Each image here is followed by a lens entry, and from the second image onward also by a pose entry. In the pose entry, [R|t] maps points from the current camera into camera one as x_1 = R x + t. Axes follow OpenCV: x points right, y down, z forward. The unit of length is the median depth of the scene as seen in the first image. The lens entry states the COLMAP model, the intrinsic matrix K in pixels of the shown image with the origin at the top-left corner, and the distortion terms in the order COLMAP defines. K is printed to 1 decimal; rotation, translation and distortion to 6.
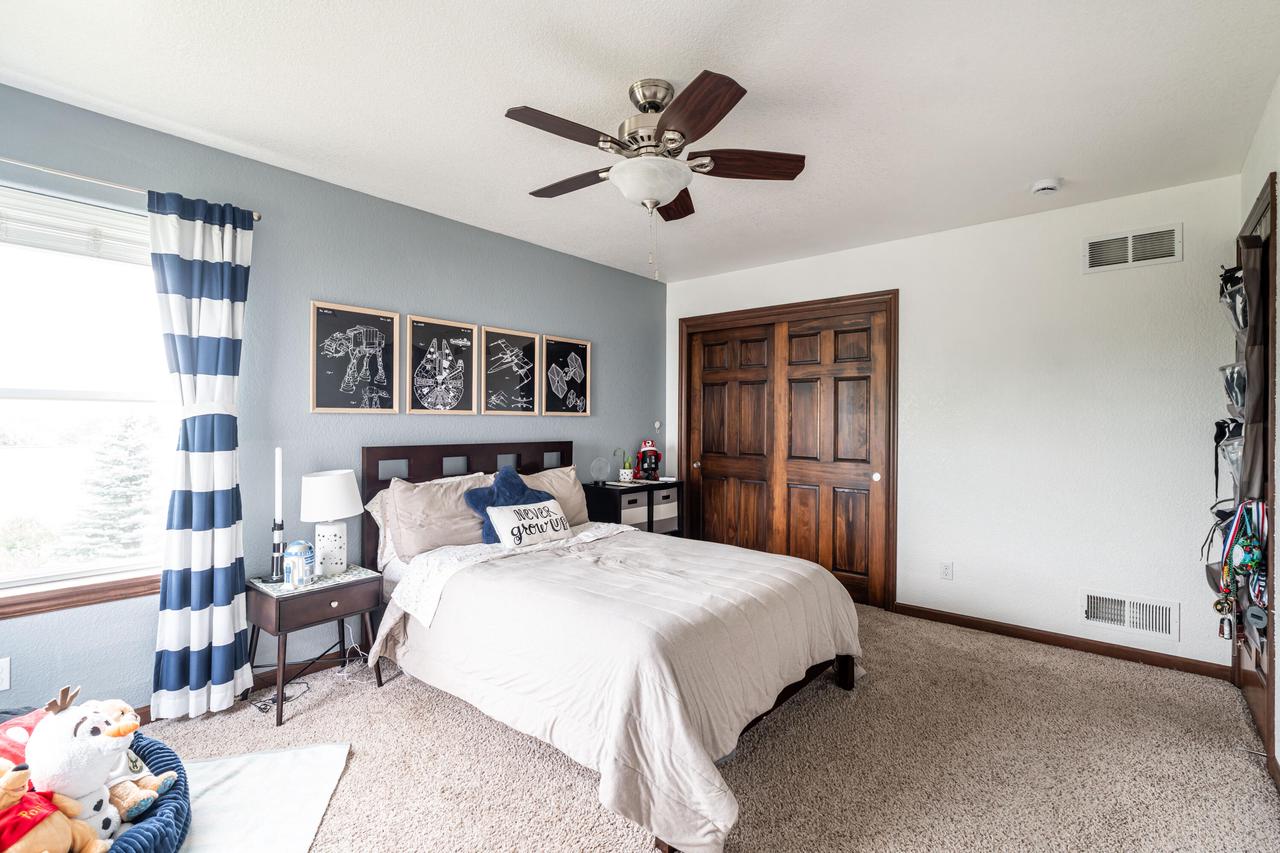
lens RADIAL K [[576.3, 0, 646.0], [0, 576.3, 426.2], [0, 0, 1]] dist [-0.018259, 0.006432]
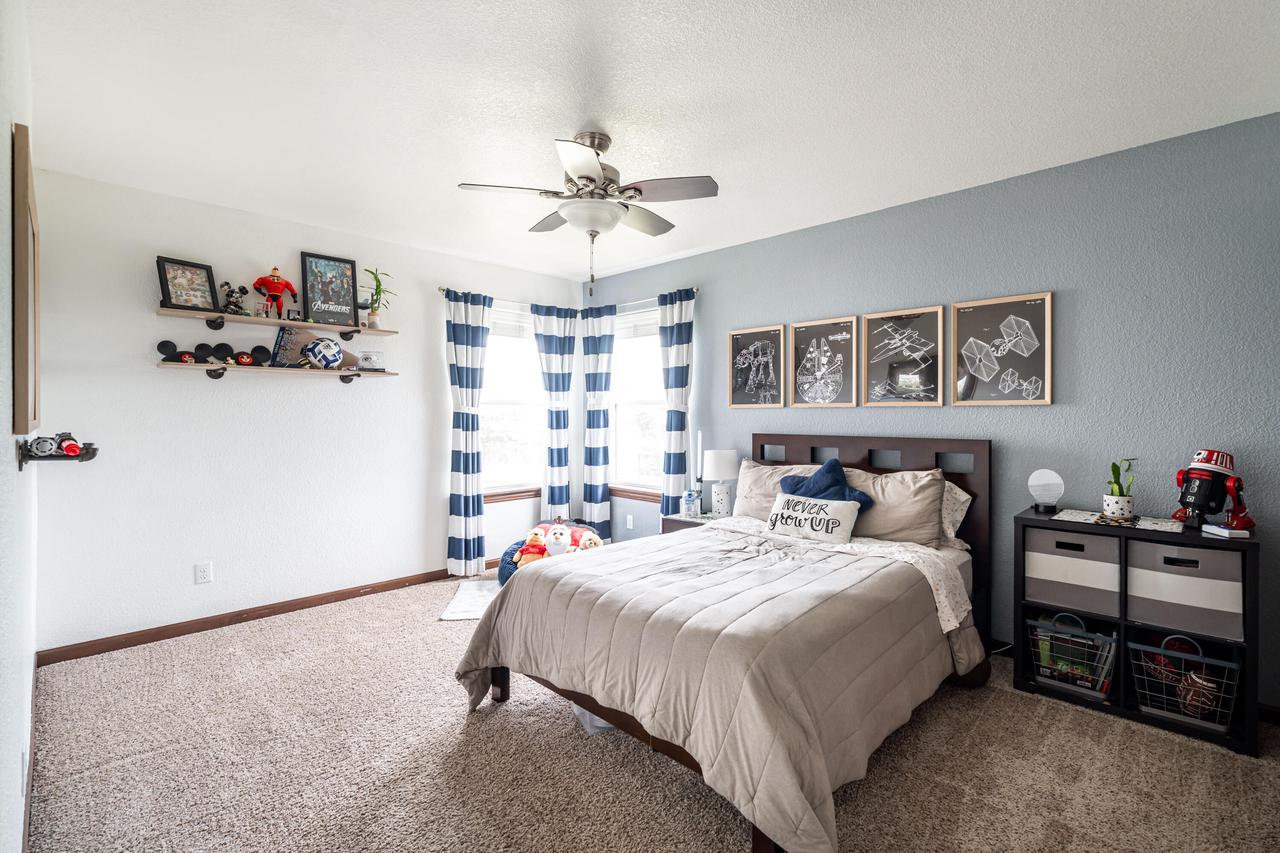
lens RADIAL K [[576.3, 0, 645.8], [0, 576.3, 417.1], [0, 0, 1]] dist [-0.018259, 0.006432]
pose [[-0.071115, -0.005613, -0.997452, 0.748236], [-0.013892, 0.999893, -0.004636, 0.007212], [0.997371, 0.013527, -0.071185, 0.750514]]
